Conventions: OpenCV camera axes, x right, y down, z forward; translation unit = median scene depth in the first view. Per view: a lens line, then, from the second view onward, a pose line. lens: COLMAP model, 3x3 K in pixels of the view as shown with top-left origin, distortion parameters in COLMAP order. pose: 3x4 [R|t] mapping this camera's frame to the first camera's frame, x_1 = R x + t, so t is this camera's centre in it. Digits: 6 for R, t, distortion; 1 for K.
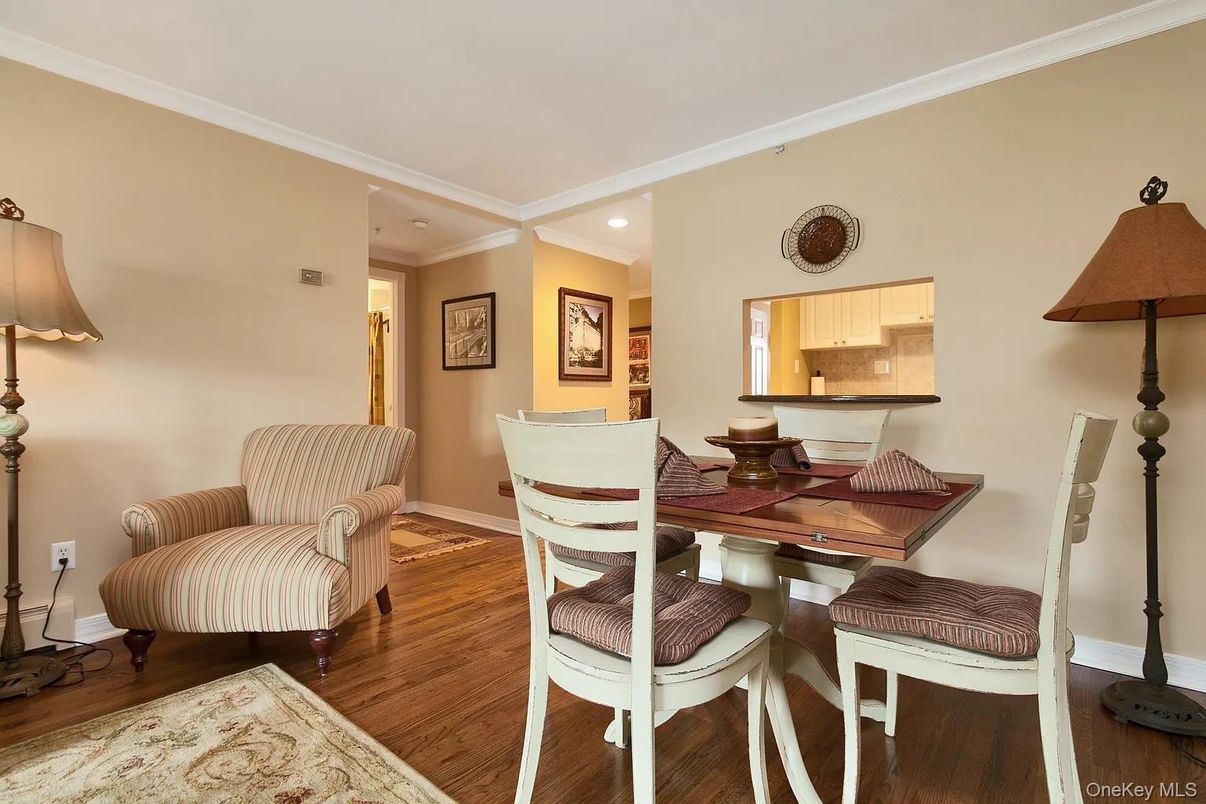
lens RADIAL K [[573.8, 0, 602.5], [0, 573.8, 404.7], [0, 0, 1]] dist [0.015918, -0.000996]
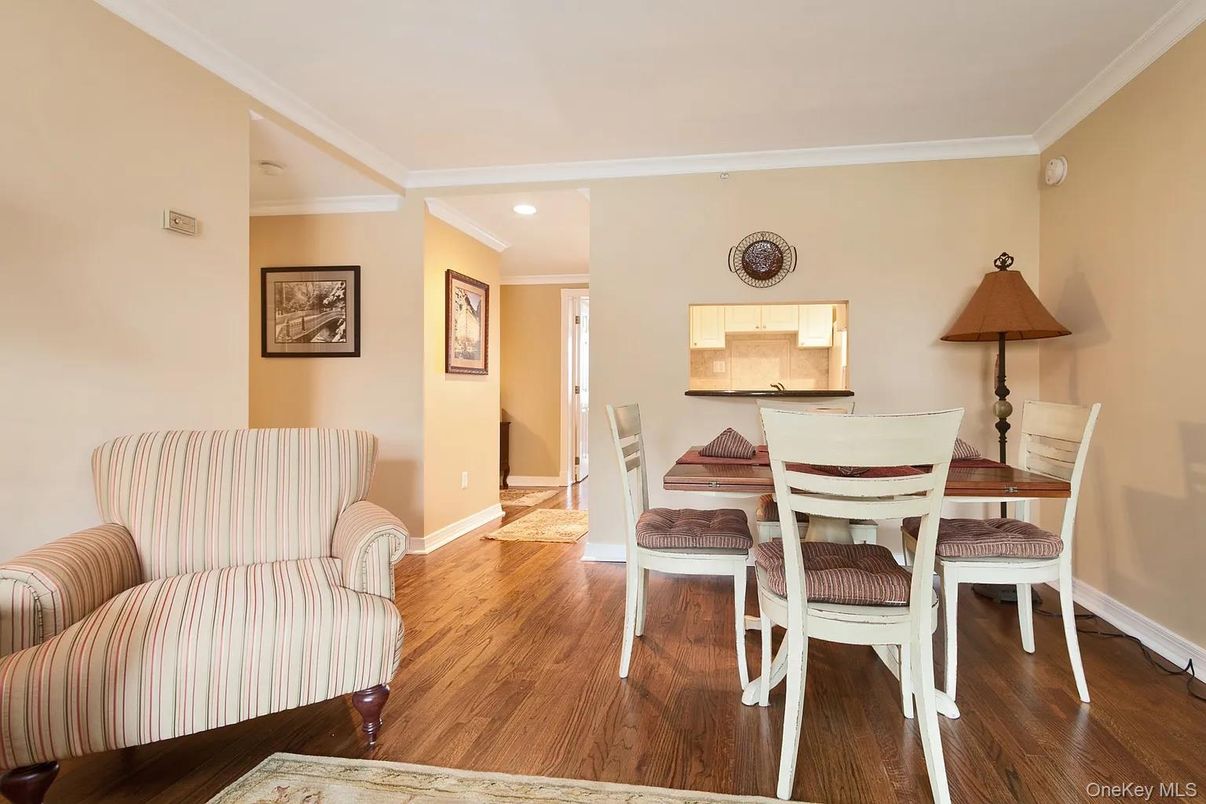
lens RADIAL K [[611.9, 0, 603.2], [0, 611.9, 394.1], [0, 0, 1]] dist [0.025165, -0.001601]
pose [[0.852870, -0.001135, 0.522123, -0.365064], [0.006615, 0.999941, -0.008633, -0.000225], [-0.522082, 0.010817, 0.852827, 0.060438]]
